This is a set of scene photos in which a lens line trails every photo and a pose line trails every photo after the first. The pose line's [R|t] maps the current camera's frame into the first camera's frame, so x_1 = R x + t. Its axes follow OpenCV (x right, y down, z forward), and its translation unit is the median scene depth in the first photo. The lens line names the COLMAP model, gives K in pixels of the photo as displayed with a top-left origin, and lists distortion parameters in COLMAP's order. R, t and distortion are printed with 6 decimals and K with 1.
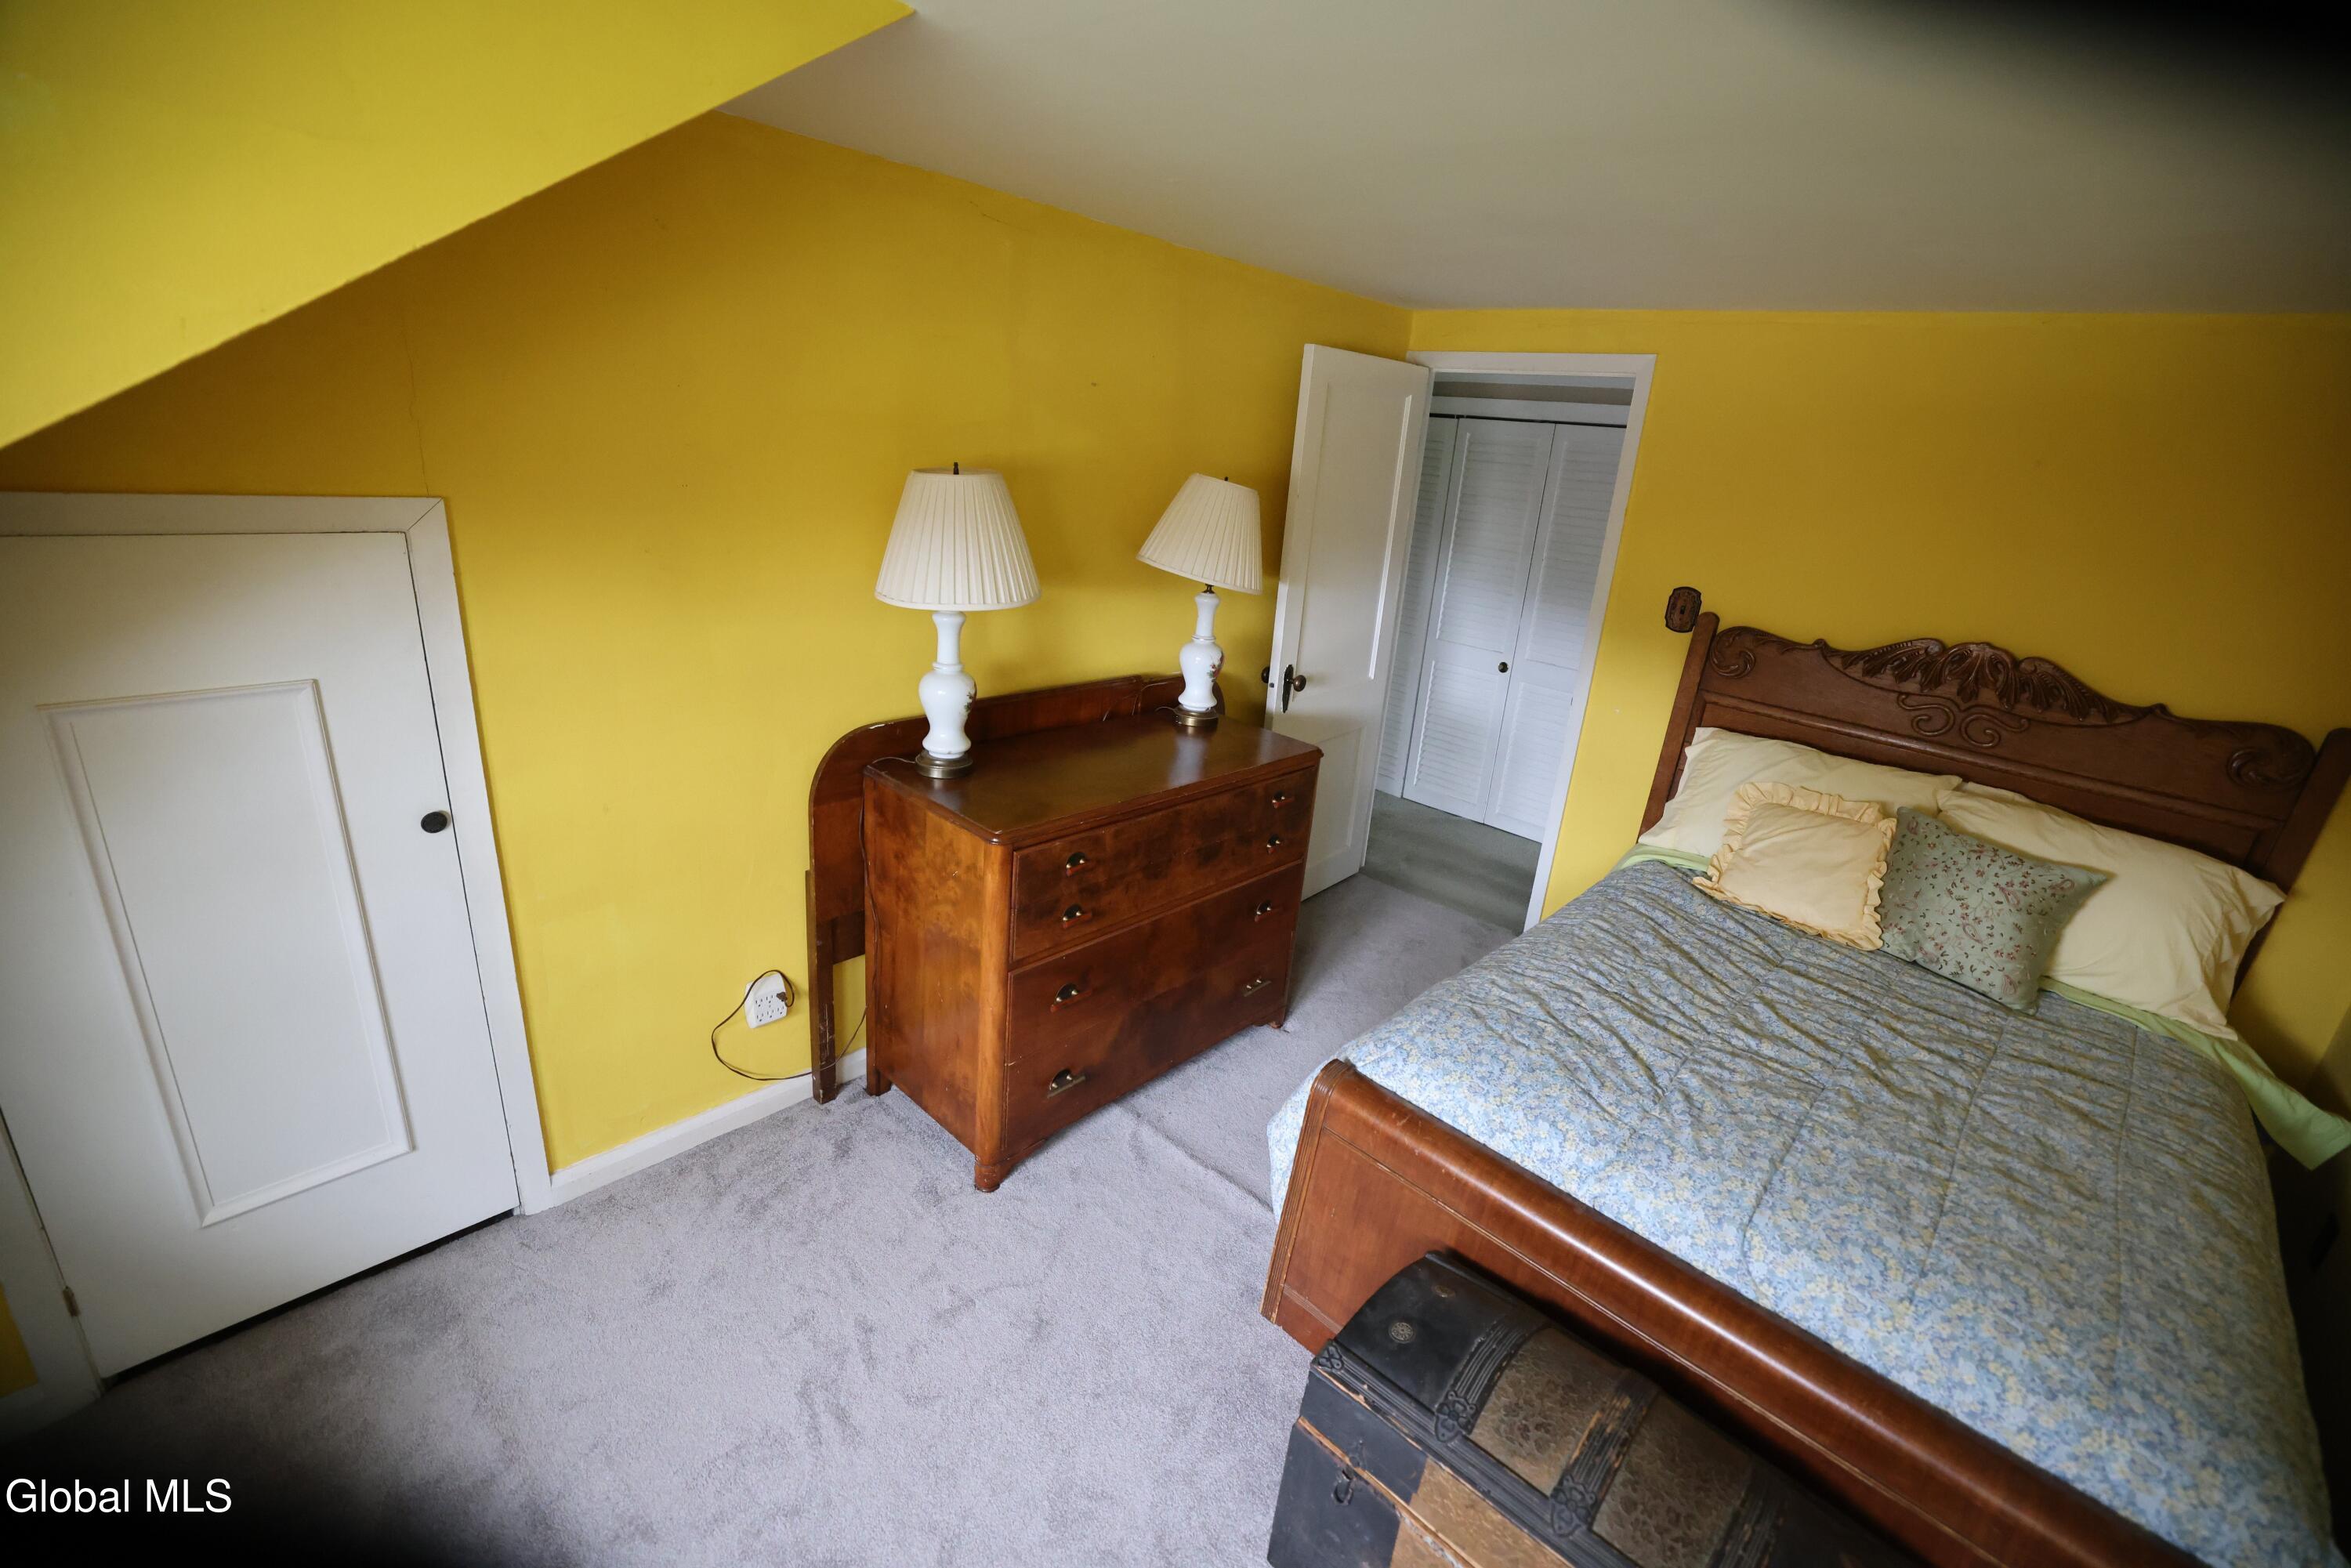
lens RADIAL K [[1001.7, 0, 1173.0], [0, 1001.7, 784.5], [0, 0, 1]] dist [-0.038043, 0.009153]
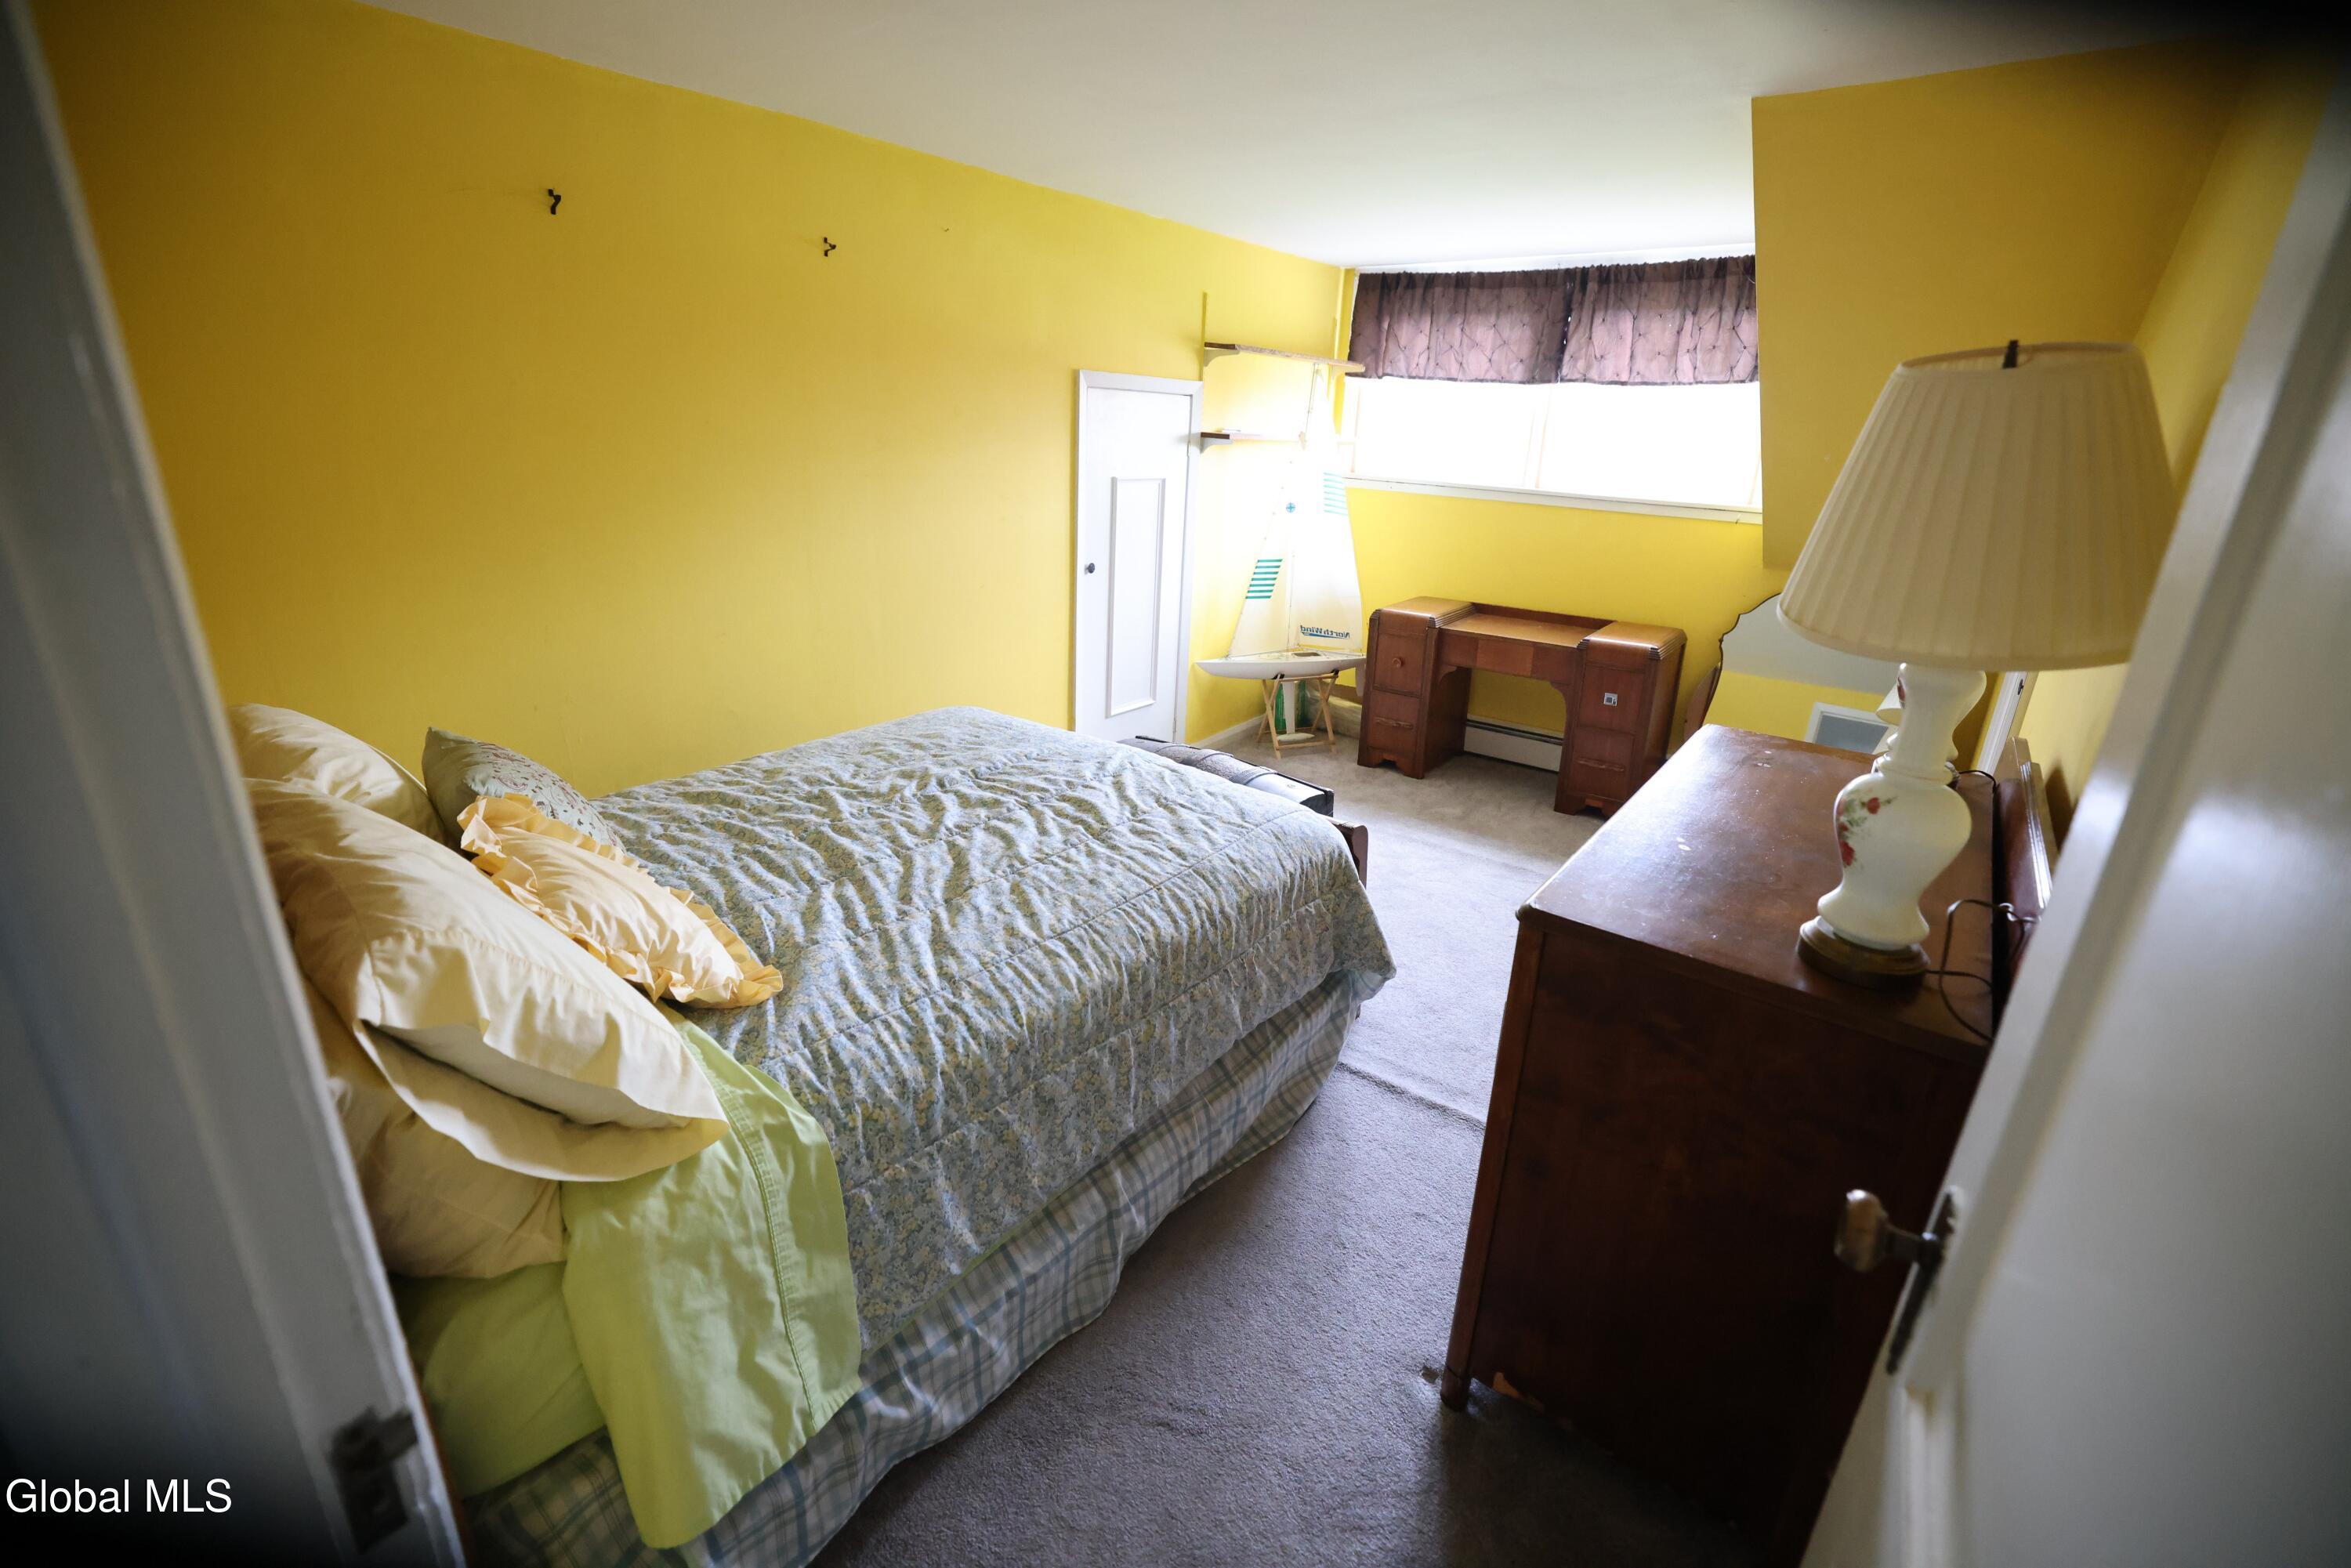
lens RADIAL K [[1001.7, 0, 1169.1], [0, 1001.7, 782.4], [0, 0, 1]] dist [-0.038043, 0.009153]
pose [[-0.987600, -0.074051, -0.138426, 0.519510], [-0.144183, 0.776655, 0.613203, -0.452494], [0.062101, 0.625558, -0.777702, 1.769334]]
